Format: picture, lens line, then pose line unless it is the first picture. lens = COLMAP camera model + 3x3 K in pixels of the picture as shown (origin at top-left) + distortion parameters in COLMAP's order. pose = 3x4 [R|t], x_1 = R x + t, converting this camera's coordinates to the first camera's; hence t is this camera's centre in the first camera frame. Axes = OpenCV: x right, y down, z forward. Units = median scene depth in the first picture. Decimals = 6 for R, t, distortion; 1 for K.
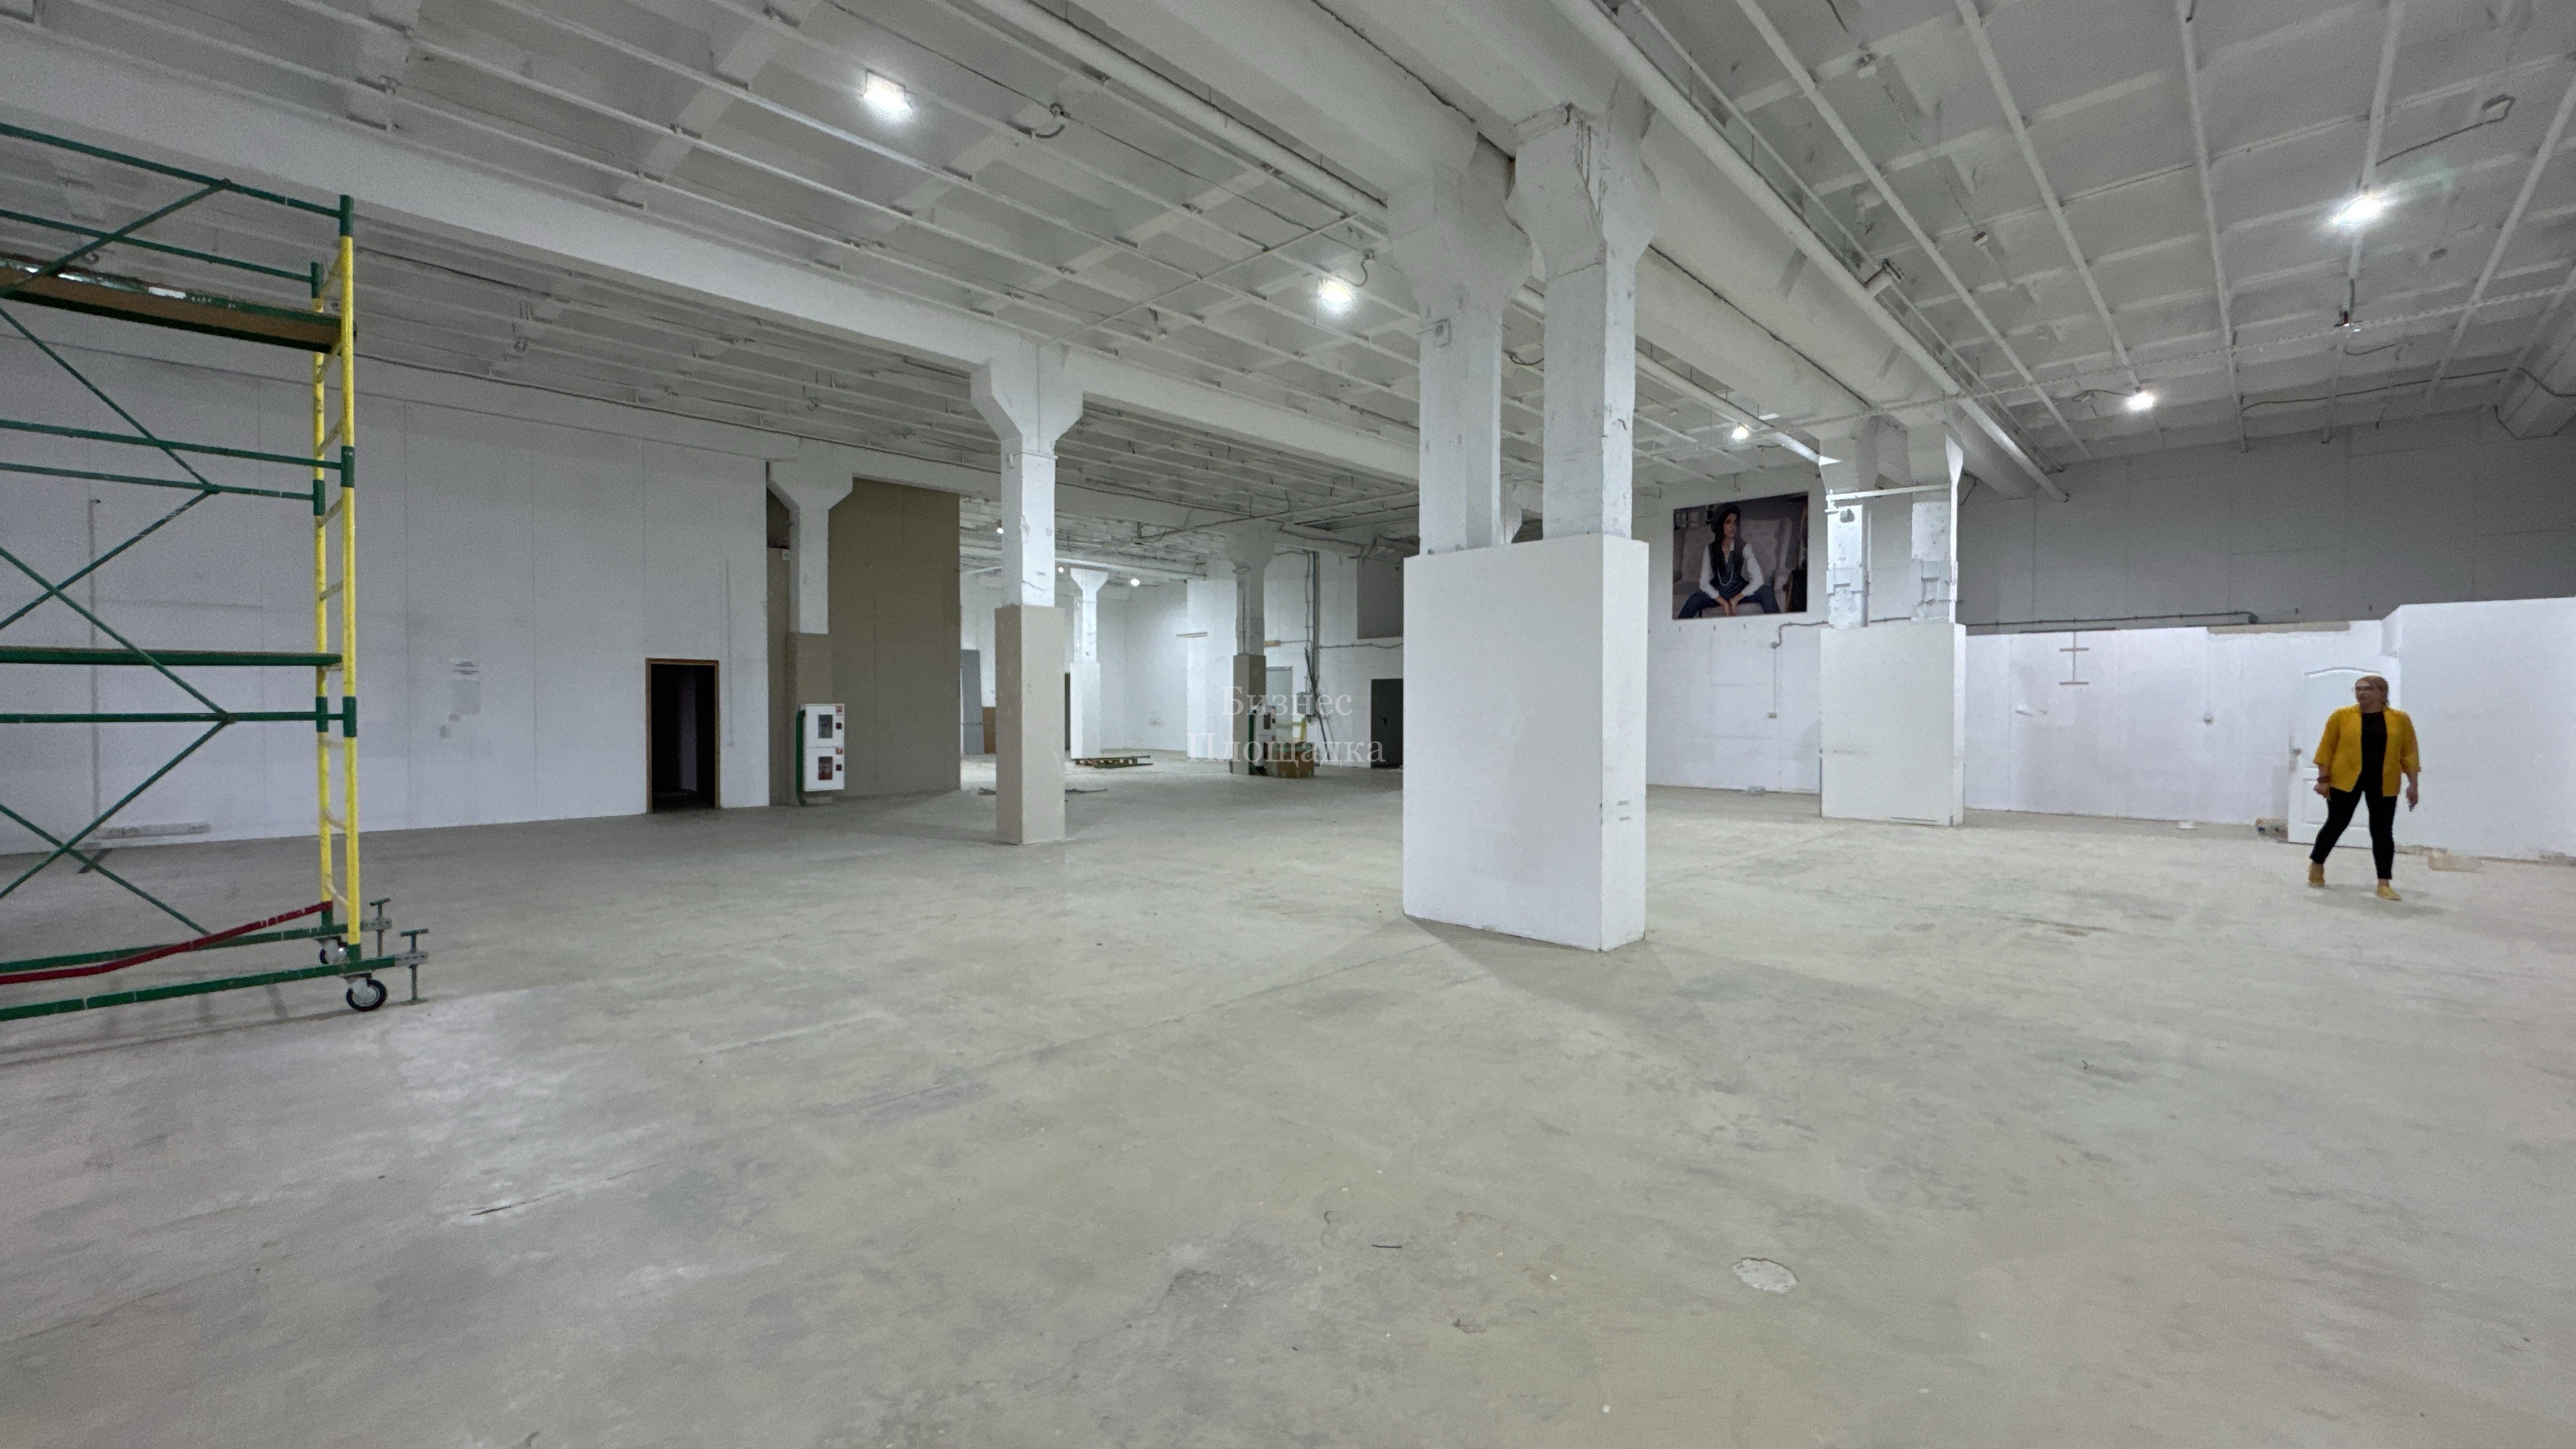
lens RADIAL K [[1025.6, 0, 1290.6], [0, 1025.6, 721.5], [0, 0, 1]] dist [-0.001632, -0.000117]
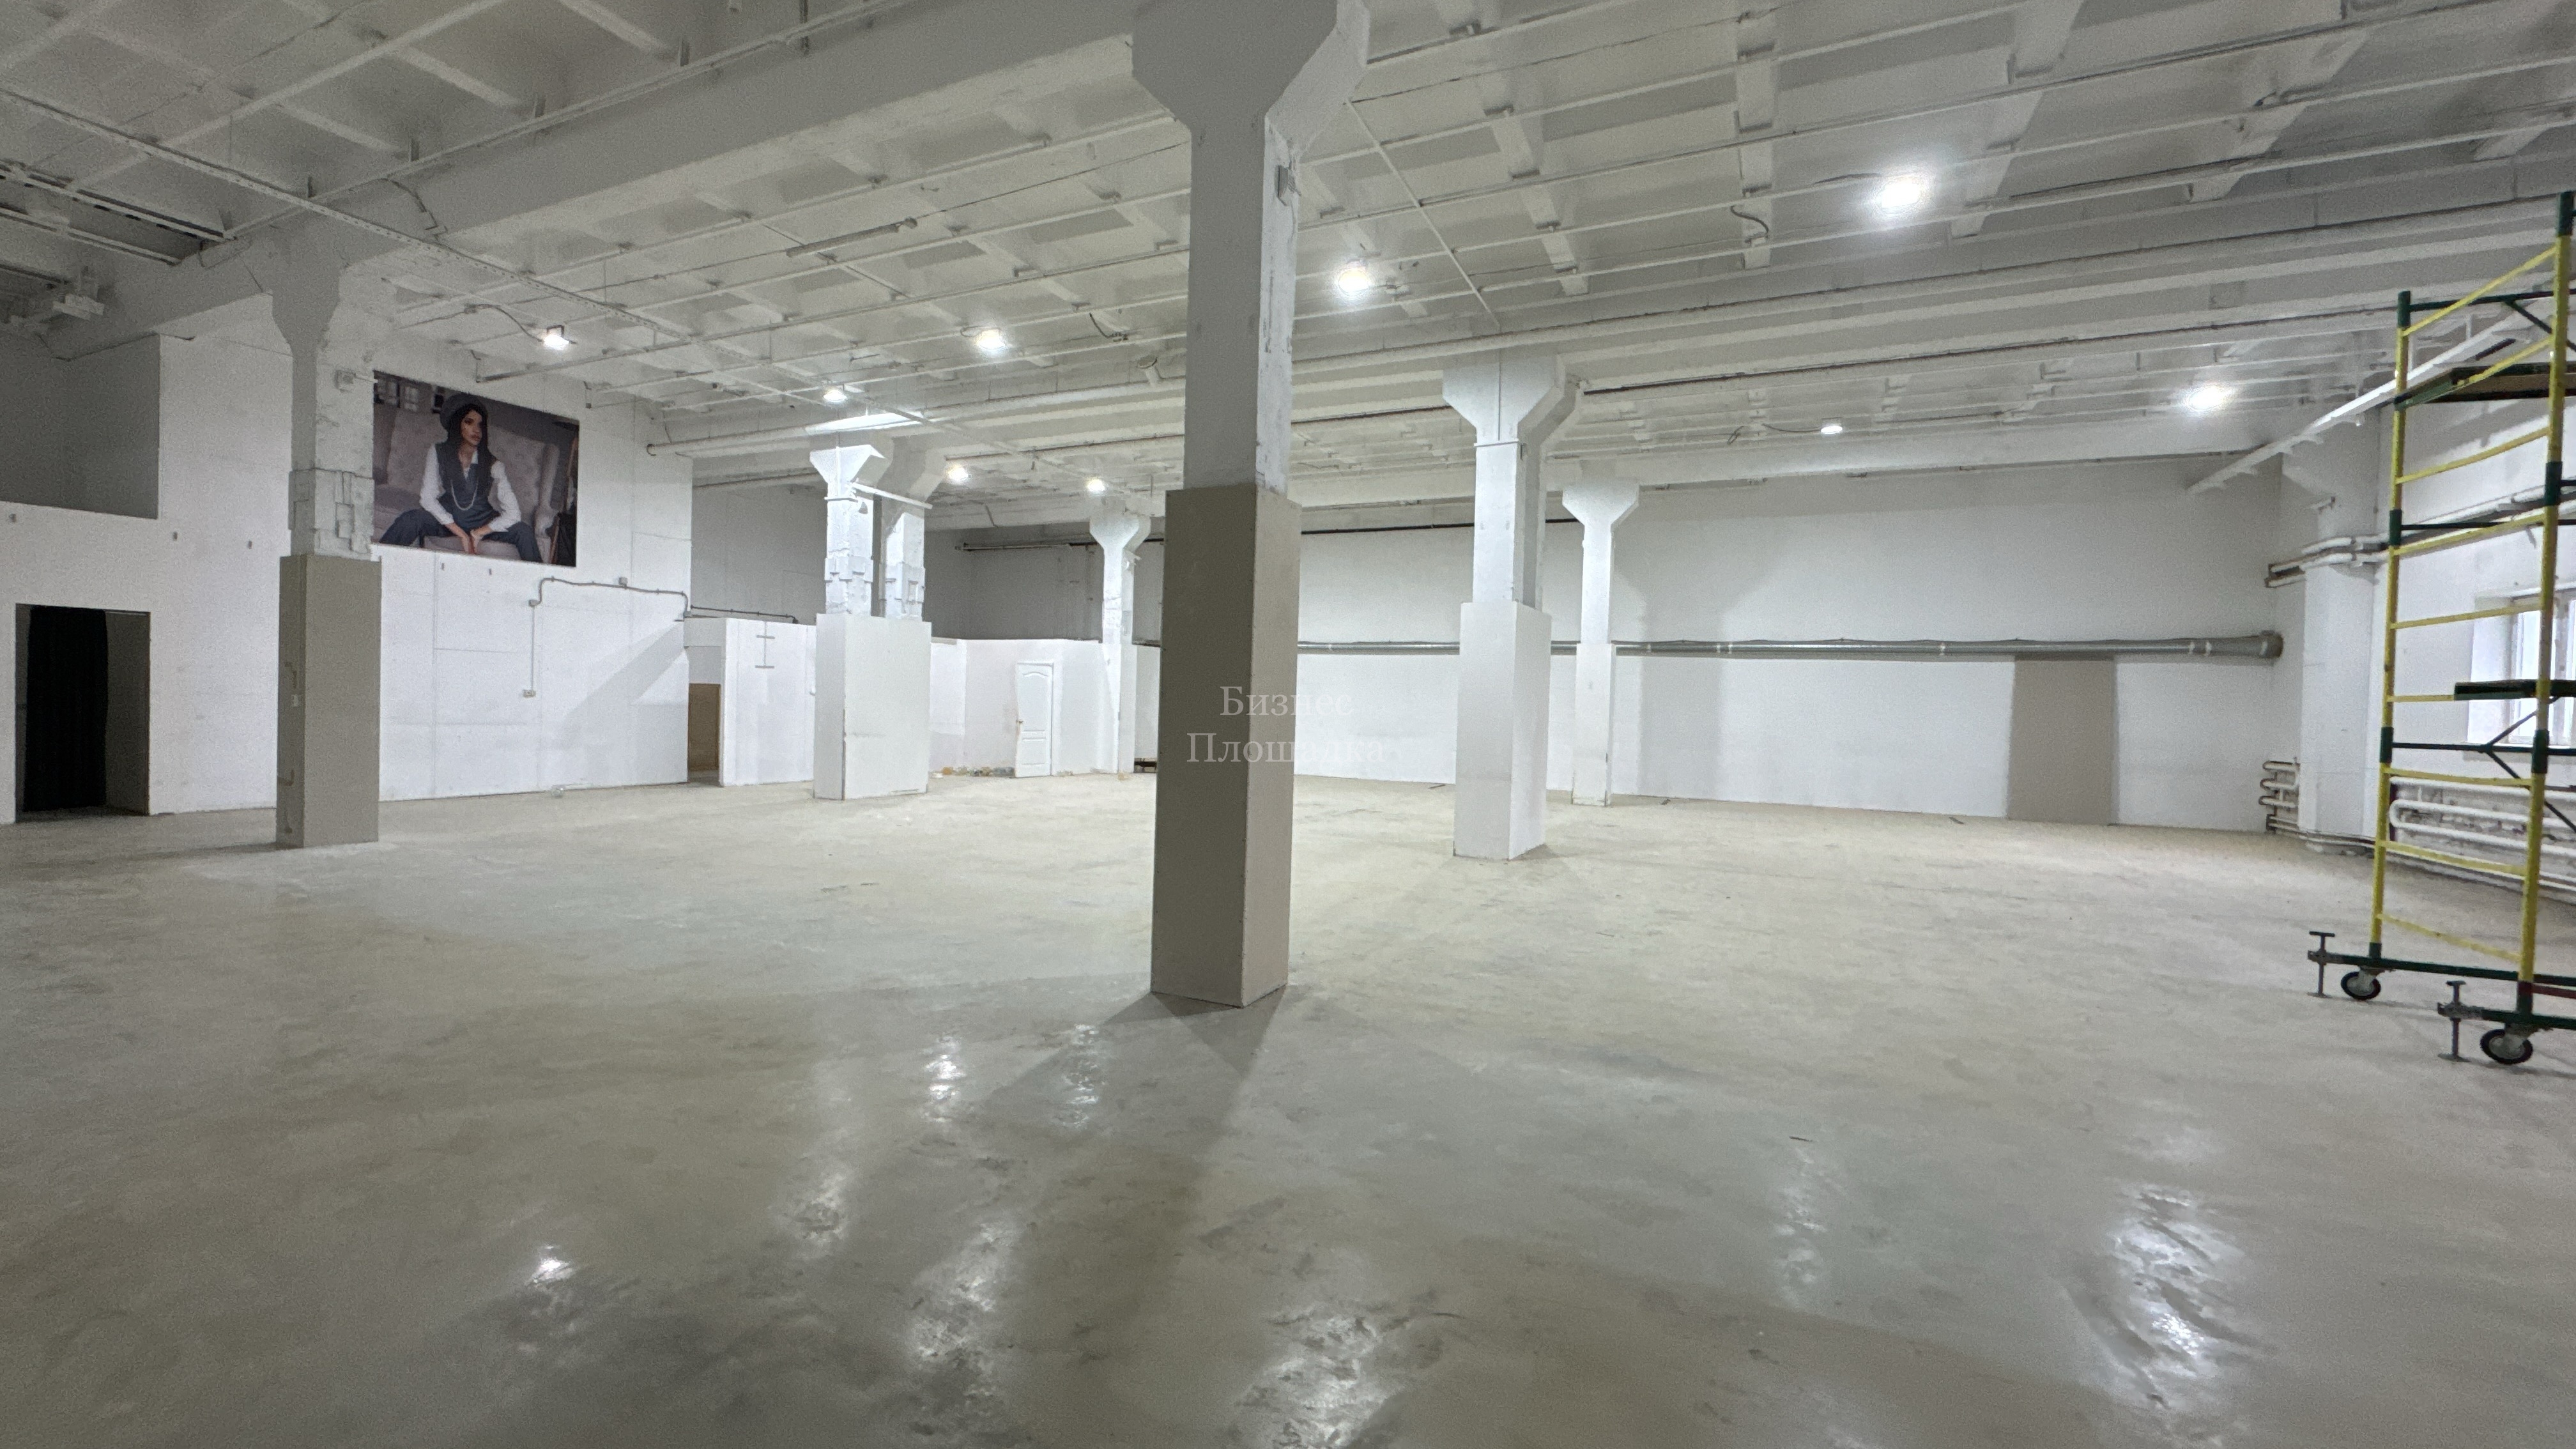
lens RADIAL K [[1025.6, 0, 1290.0], [0, 1025.6, 719.3], [0, 0, 1]] dist [-0.001632, -0.000117]
pose [[-0.323785, -0.027632, 0.945727, -0.449772], [-0.012808, 0.999610, 0.024821, -0.013013], [-0.946044, -0.004076, -0.324013, 0.709104]]
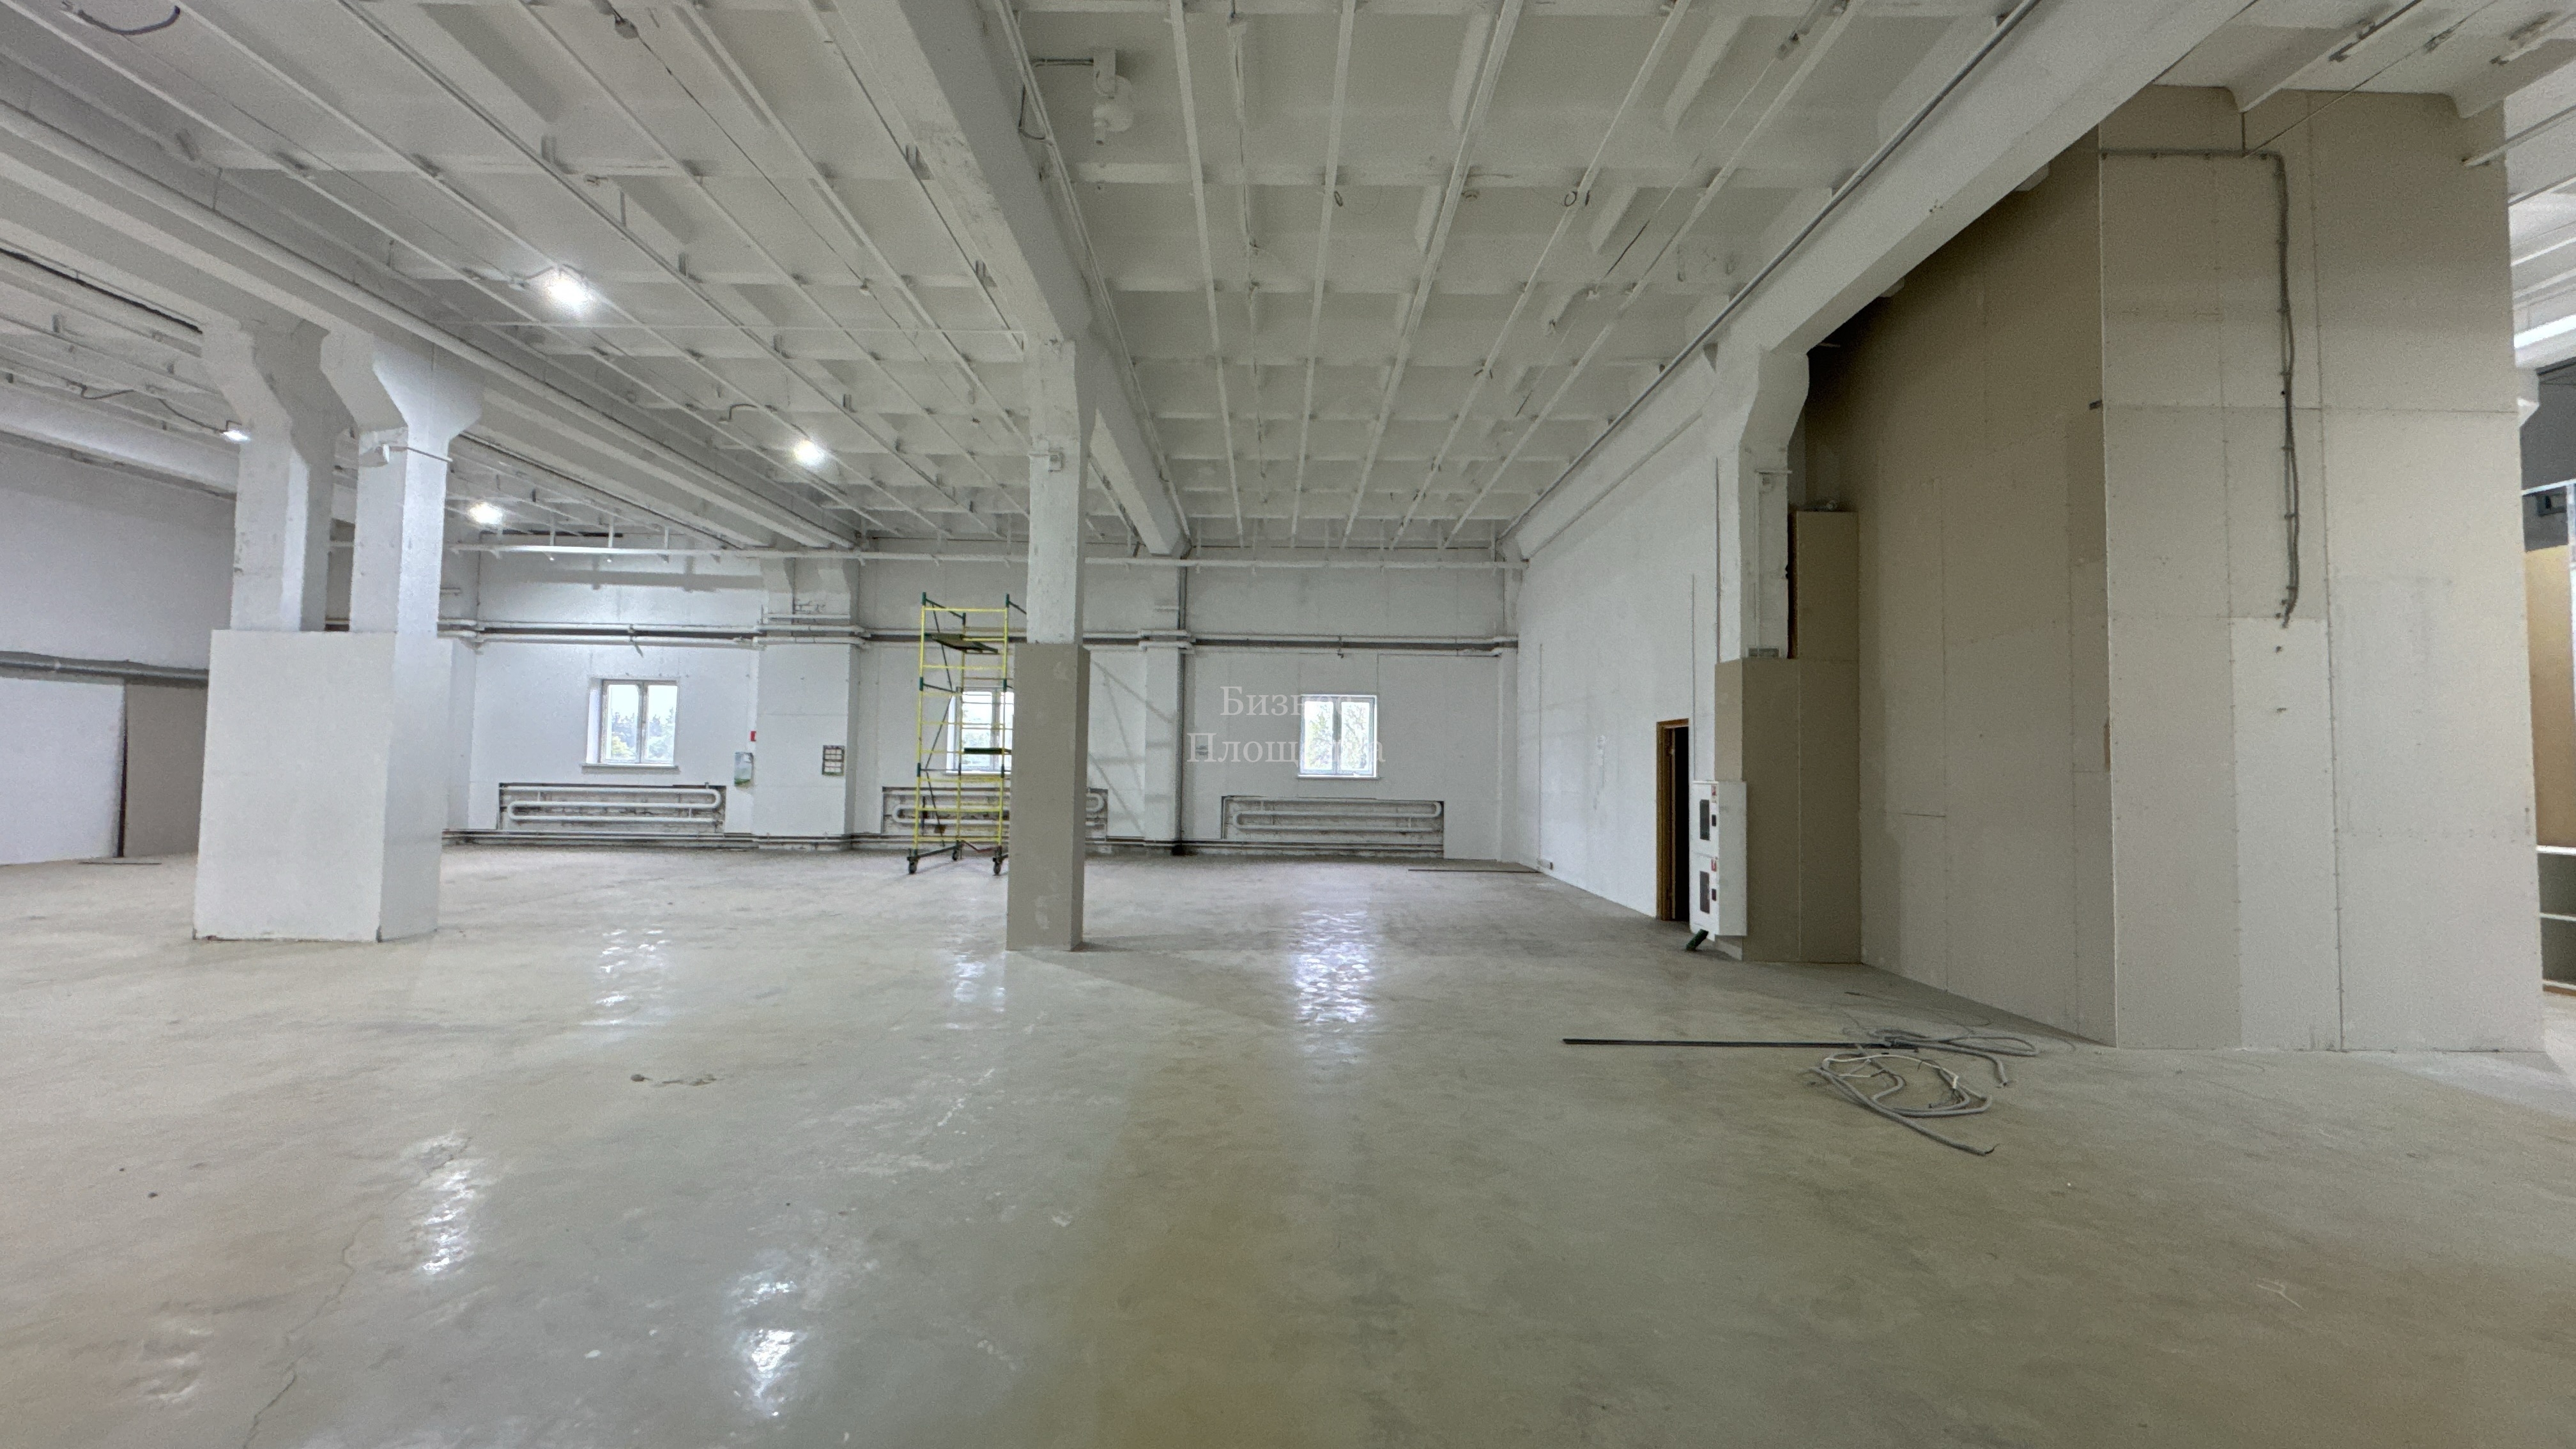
lens RADIAL K [[1025.6, 0, 1289.5], [0, 1025.6, 720.1], [0, 0, 1]] dist [-0.001632, -0.000117]
pose [[-0.709632, -0.047143, -0.702993, 0.105181], [-0.030283, 0.998878, -0.036416, -0.019723], [0.703921, -0.004554, -0.710264, 1.059777]]
